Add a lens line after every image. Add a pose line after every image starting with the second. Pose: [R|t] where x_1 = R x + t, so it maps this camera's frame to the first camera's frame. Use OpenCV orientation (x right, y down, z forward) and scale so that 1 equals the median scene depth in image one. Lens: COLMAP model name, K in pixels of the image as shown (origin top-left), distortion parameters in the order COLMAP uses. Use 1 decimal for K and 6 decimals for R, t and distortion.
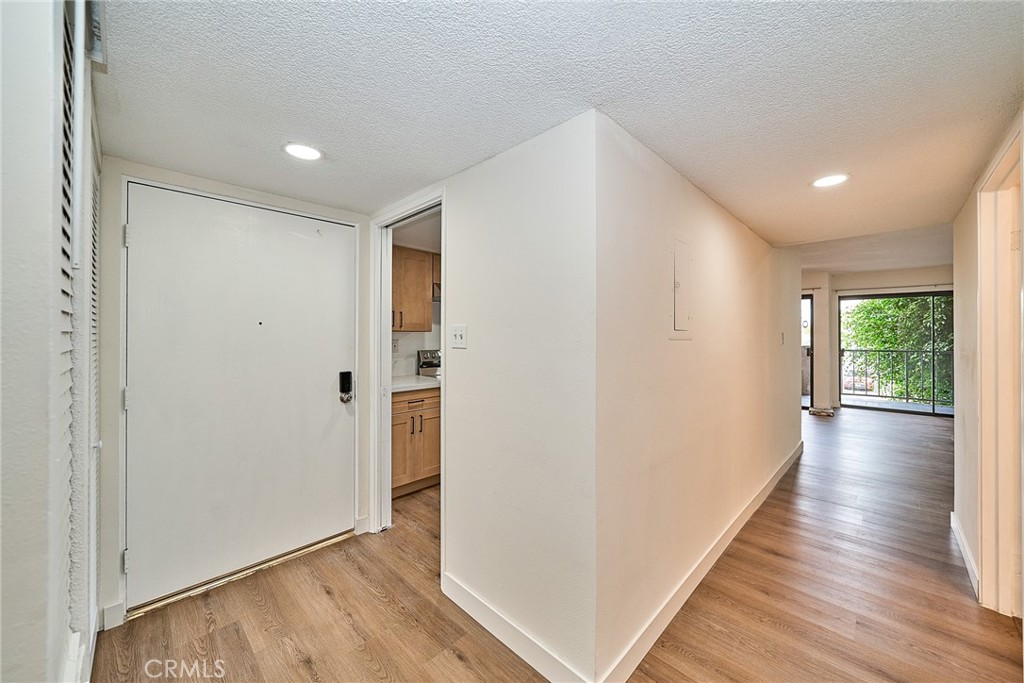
lens RADIAL K [[374.4, 0, 508.1], [0, 374.4, 337.5], [0, 0, 1]] dist [0.000743, -0.003558]
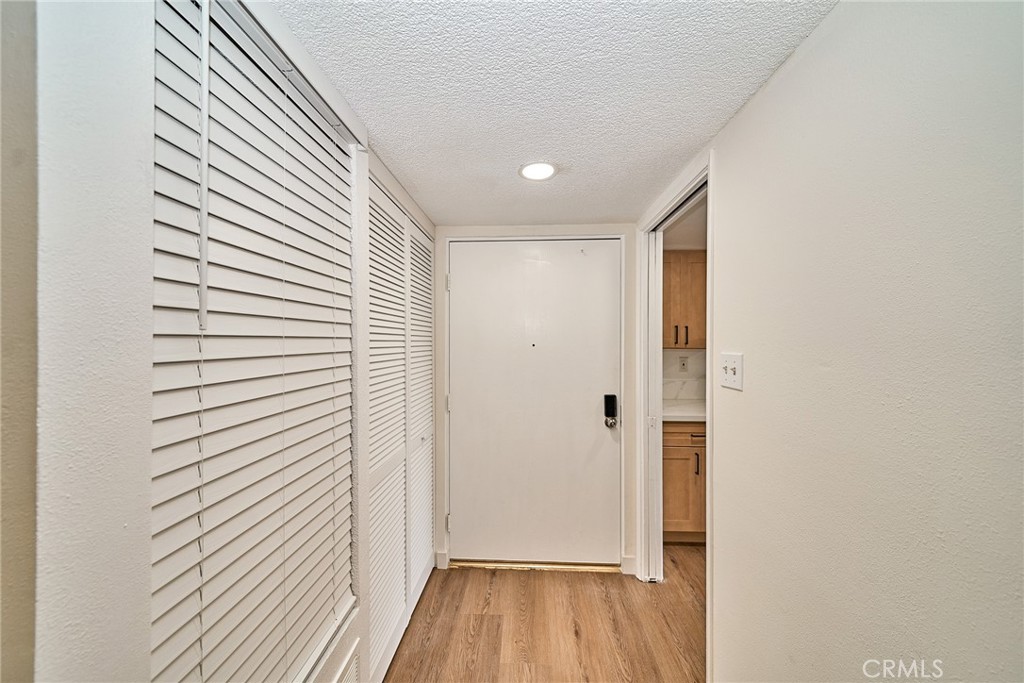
lens RADIAL K [[348.0, 0, 513.8], [0, 348.0, 343.6], [0, 0, 1]] dist [-0.000407, -0.000124]
pose [[0.678217, 0.001364, -0.734860, 0.045780], [-0.004488, 0.999987, -0.002286, -0.036659], [0.734848, 0.004849, 0.678215, 0.245752]]
